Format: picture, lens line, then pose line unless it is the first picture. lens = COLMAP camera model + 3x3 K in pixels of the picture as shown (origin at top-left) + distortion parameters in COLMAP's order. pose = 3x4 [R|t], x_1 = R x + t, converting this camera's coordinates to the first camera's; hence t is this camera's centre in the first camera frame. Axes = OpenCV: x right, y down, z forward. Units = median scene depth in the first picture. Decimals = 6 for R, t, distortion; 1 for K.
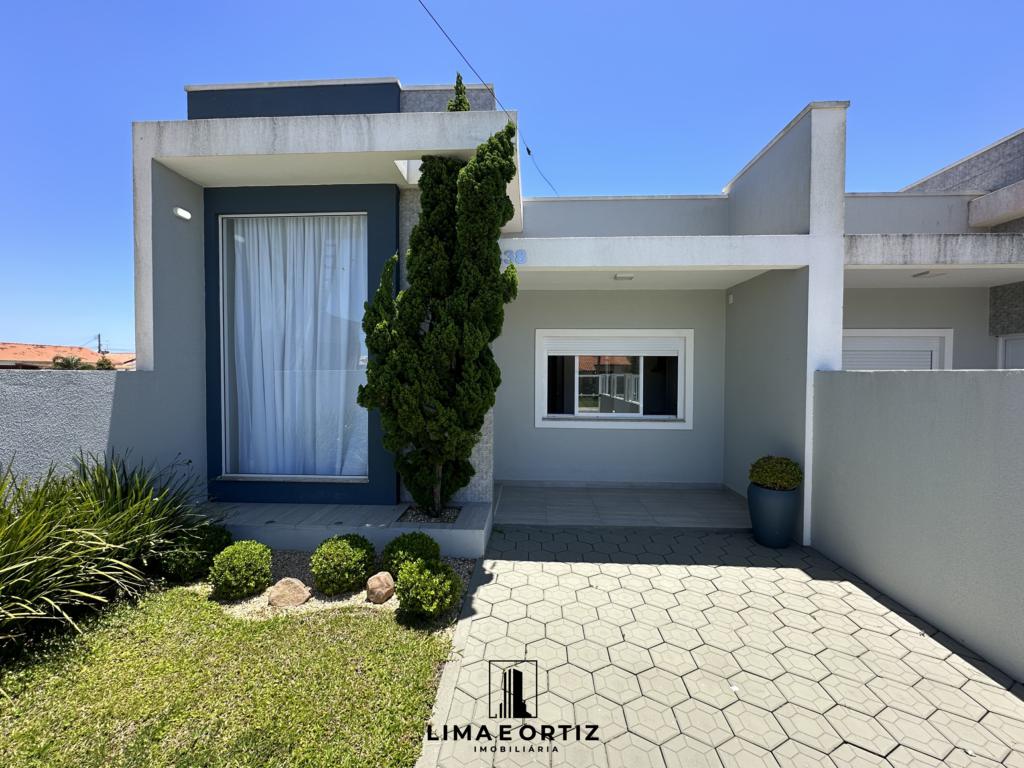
lens RADIAL K [[408.6, 0, 512.0], [0, 408.6, 384.0], [0, 0, 1]] dist [-0.002381, 0.000306]
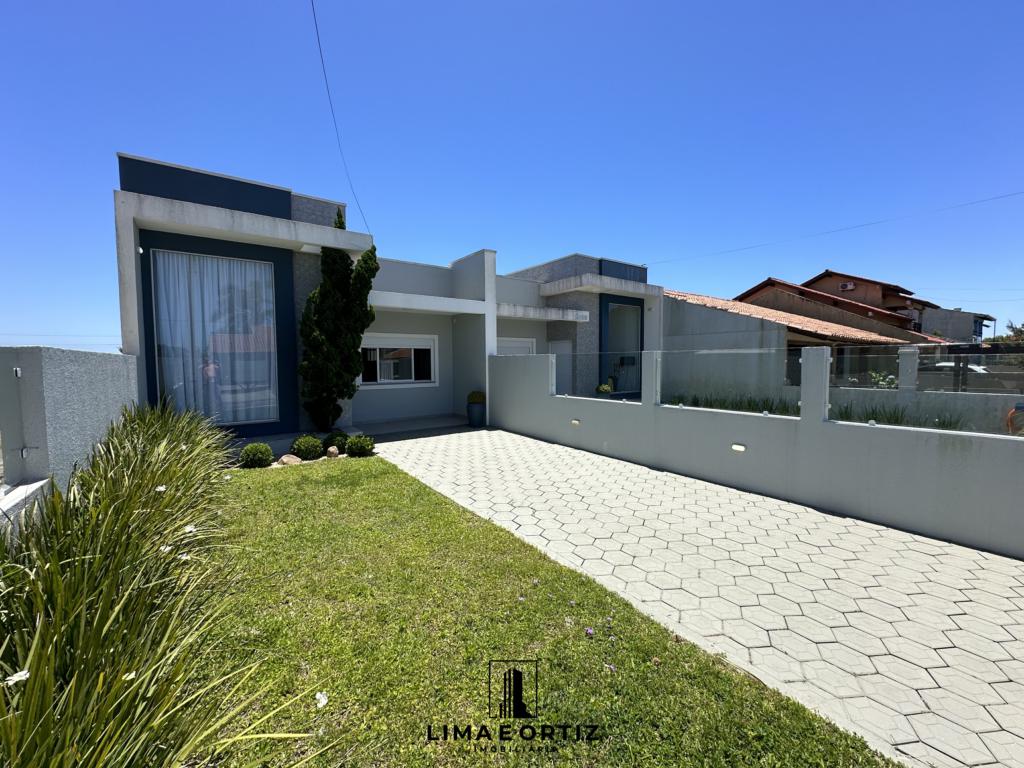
lens RADIAL K [[408.6, 0, 512.0], [0, 408.6, 384.0], [0, 0, 1]] dist [-0.002381, 0.000306]
pose [[0.773253, -0.044841, 0.632510, -0.725248], [0.027289, 0.998926, 0.037456, 0.050621], [-0.633510, -0.011702, 0.773646, -1.014266]]
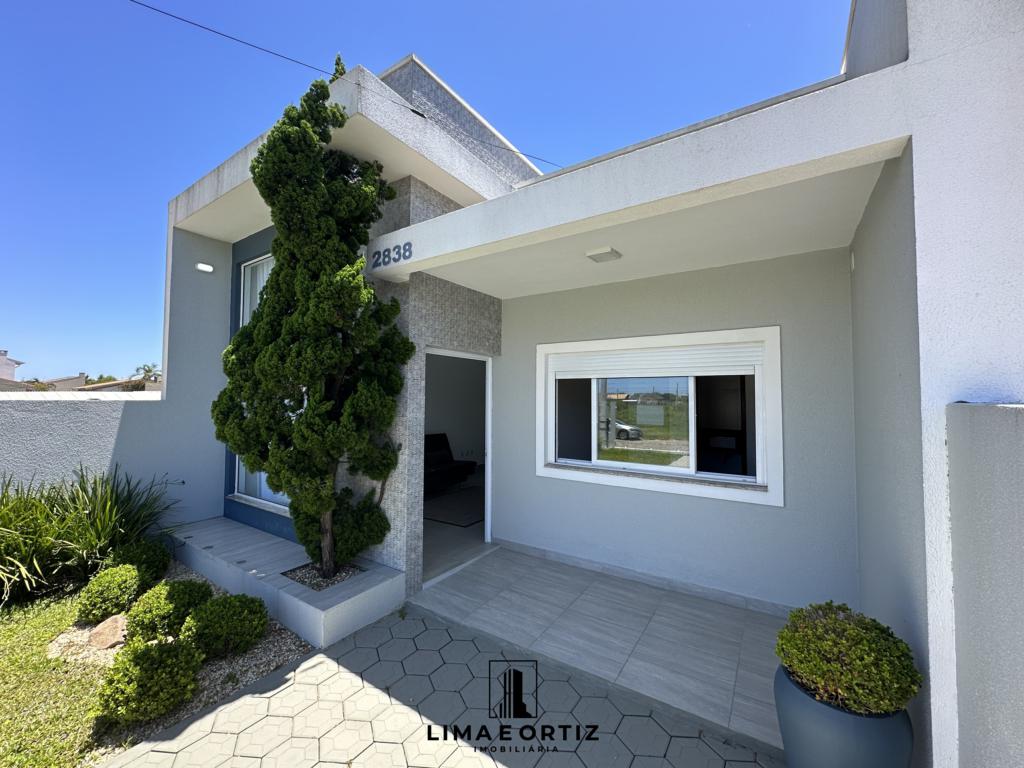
lens RADIAL K [[408.6, 0, 512.0], [0, 408.6, 384.0], [0, 0, 1]] dist [-0.002381, 0.000306]
pose [[0.860231, -0.018379, -0.509573, 0.569558], [-0.014688, 0.998042, -0.060792, -0.020343], [0.509693, 0.059780, 0.858277, 0.461239]]
